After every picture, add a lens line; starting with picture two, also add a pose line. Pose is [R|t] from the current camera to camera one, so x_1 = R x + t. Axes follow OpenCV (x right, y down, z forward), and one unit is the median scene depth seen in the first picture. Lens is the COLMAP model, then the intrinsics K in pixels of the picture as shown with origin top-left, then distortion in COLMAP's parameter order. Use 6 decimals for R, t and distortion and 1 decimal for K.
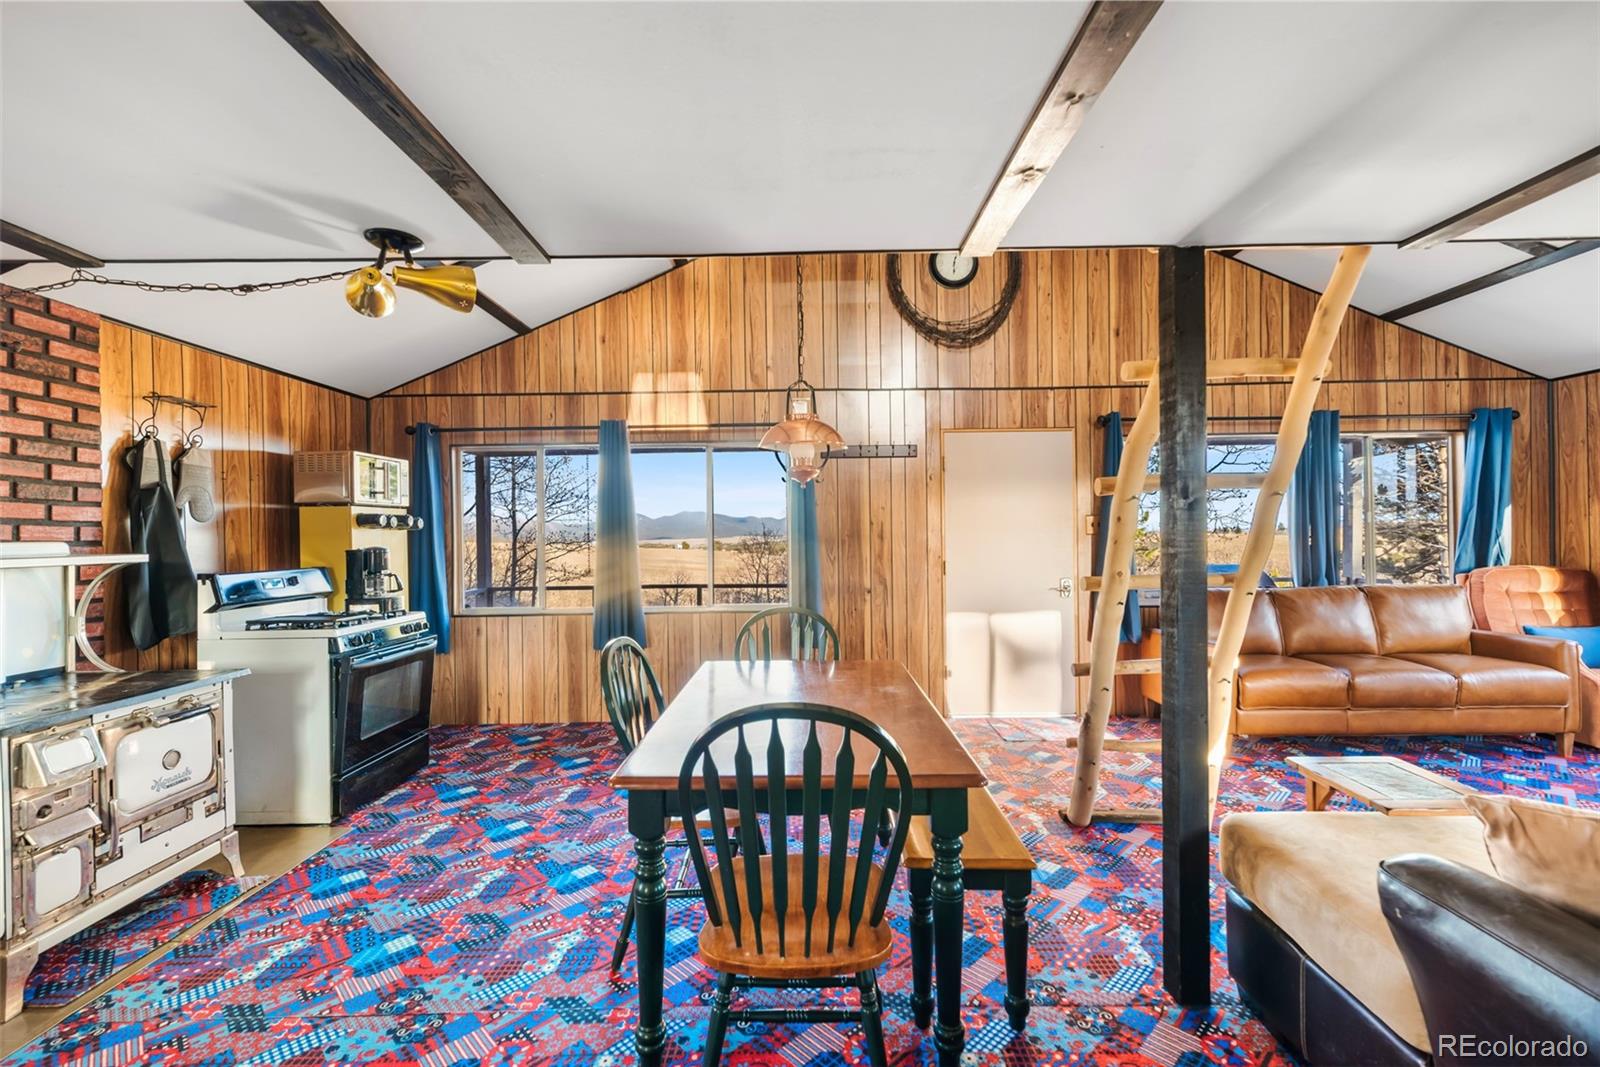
lens RADIAL K [[687.9, 0, 803.0], [0, 687.9, 536.8], [0, 0, 1]] dist [0.008137, 0.000276]
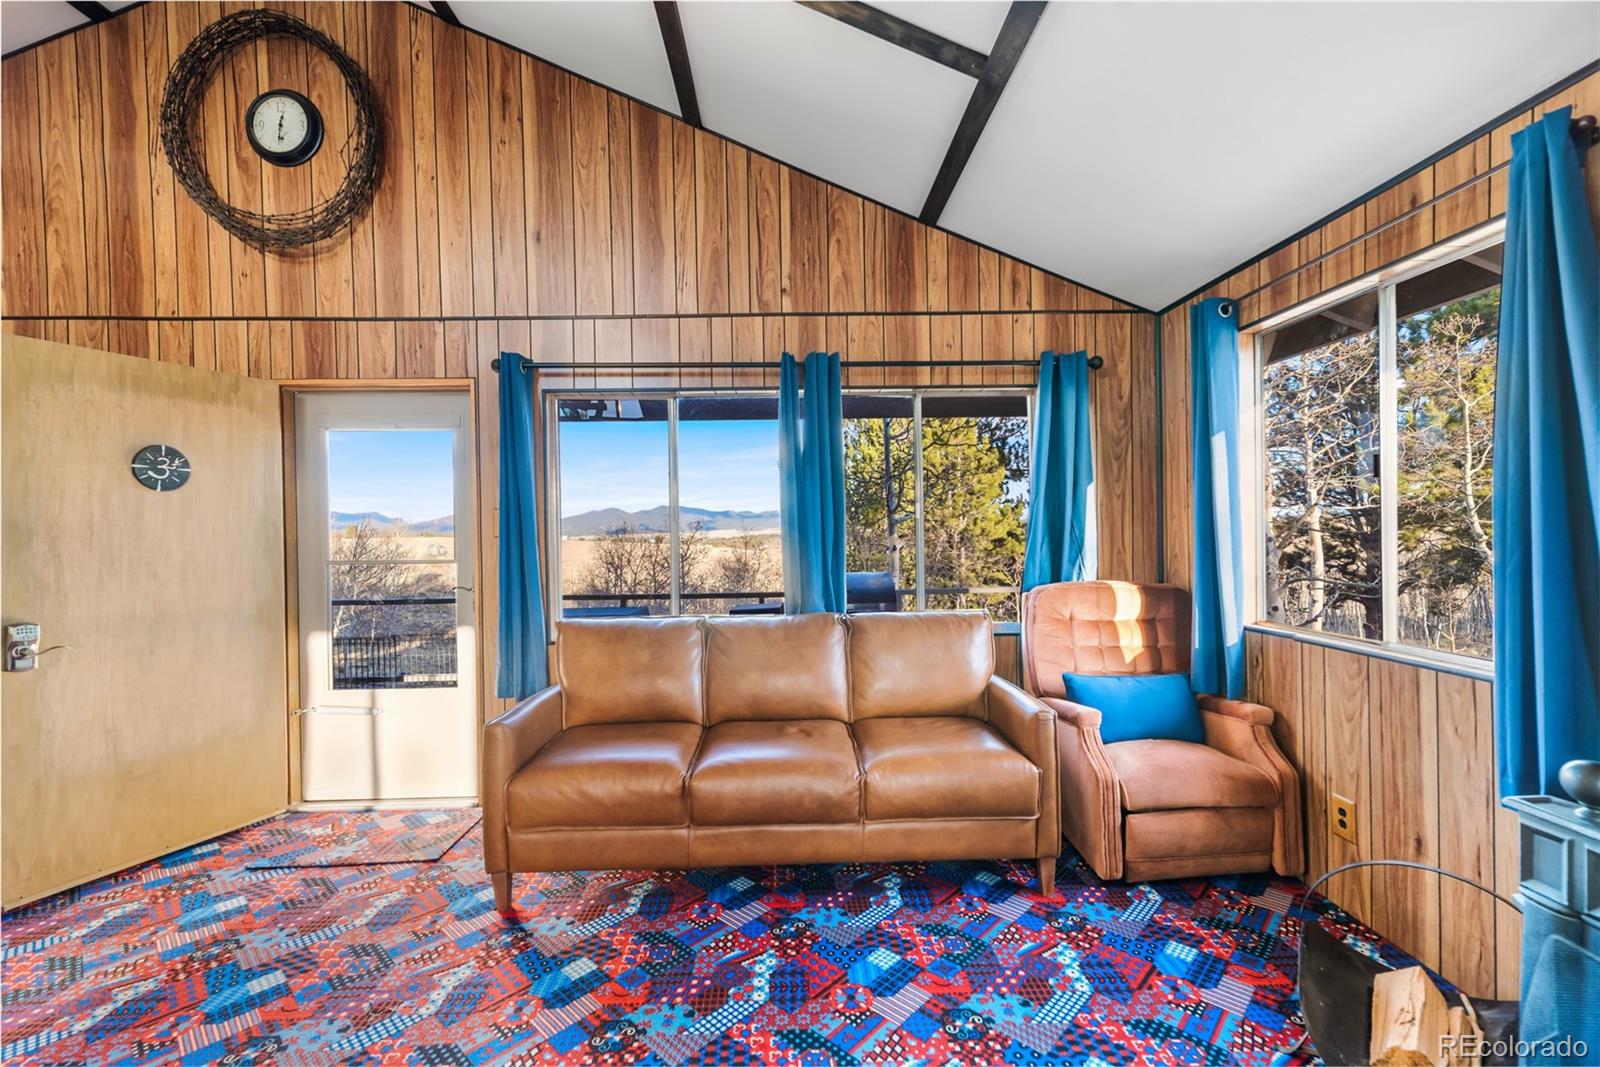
lens RADIAL K [[690.6, 0, 803.3], [0, 690.6, 535.2], [0, 0, 1]] dist [0.008057, 0.000336]
pose [[0.999473, -0.002720, 0.032362, 0.826443], [0.002481, 0.999969, 0.007427, -0.011171], [-0.032381, -0.007343, 0.999449, 0.373611]]
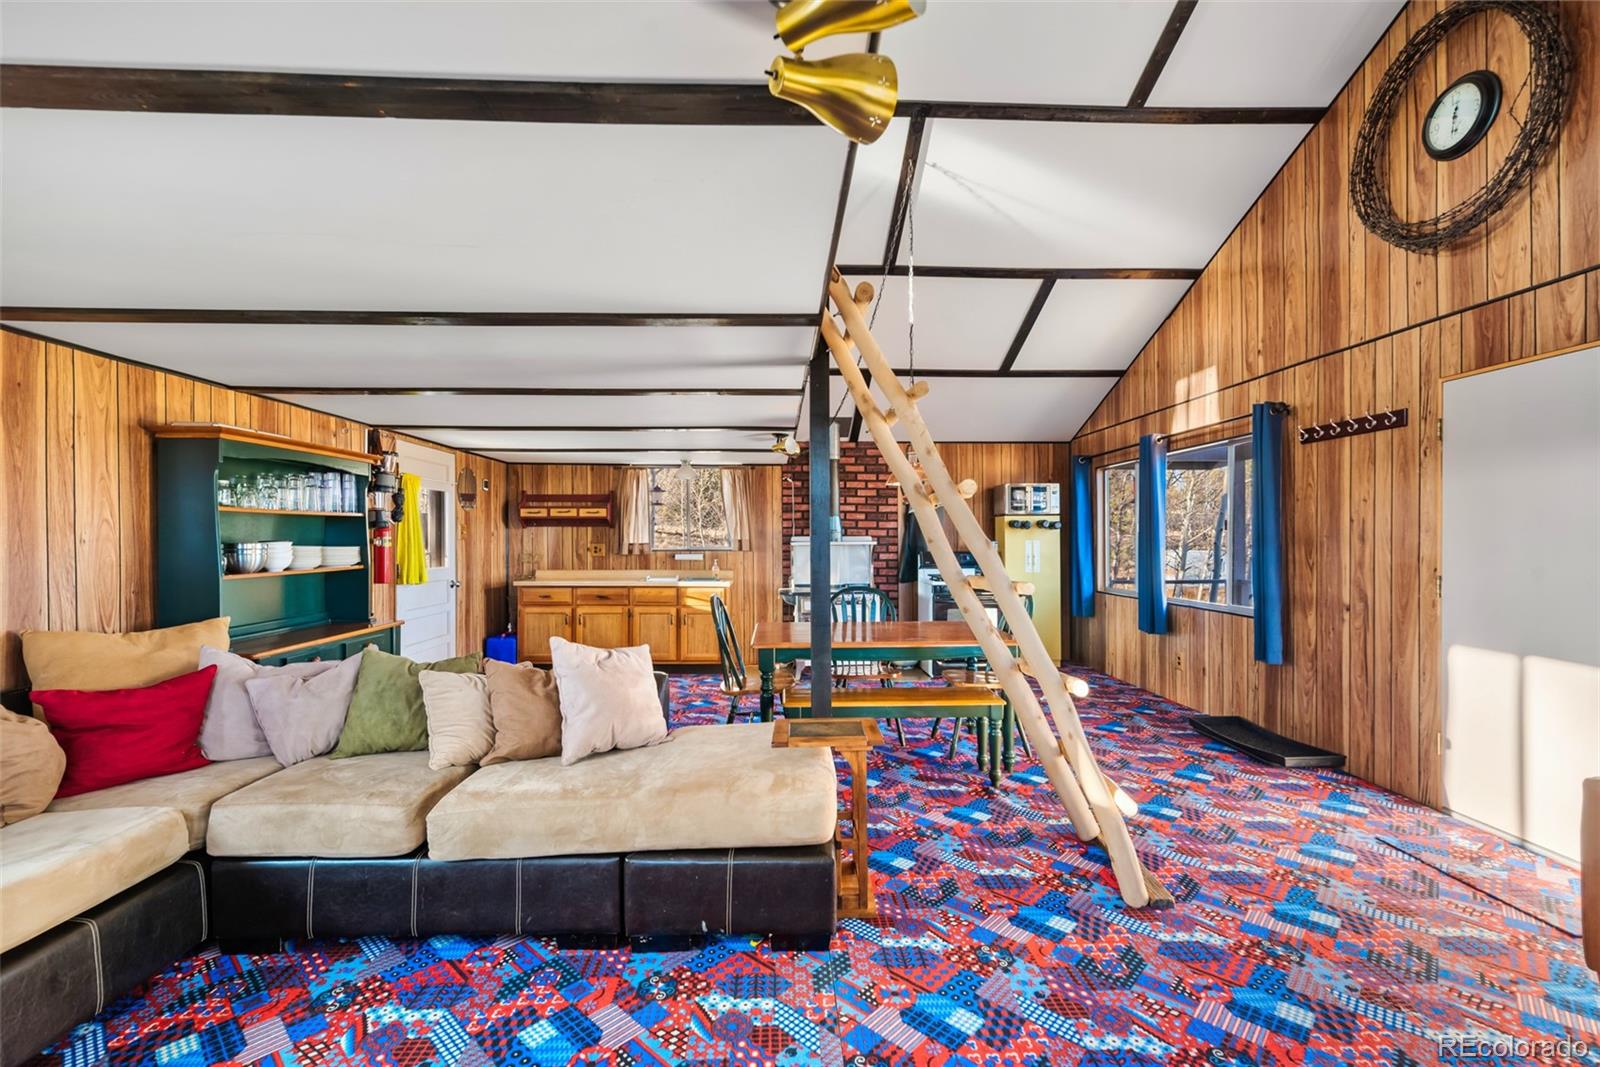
lens RADIAL K [[687.9, 0, 803.0], [0, 687.9, 536.8], [0, 0, 1]] dist [0.008137, 0.000276]
pose [[0.041592, 0.011797, -0.999065, 1.011812], [0.002026, 0.999927, 0.011891, -0.014247], [0.999133, -0.002519, 0.041565, 0.424715]]
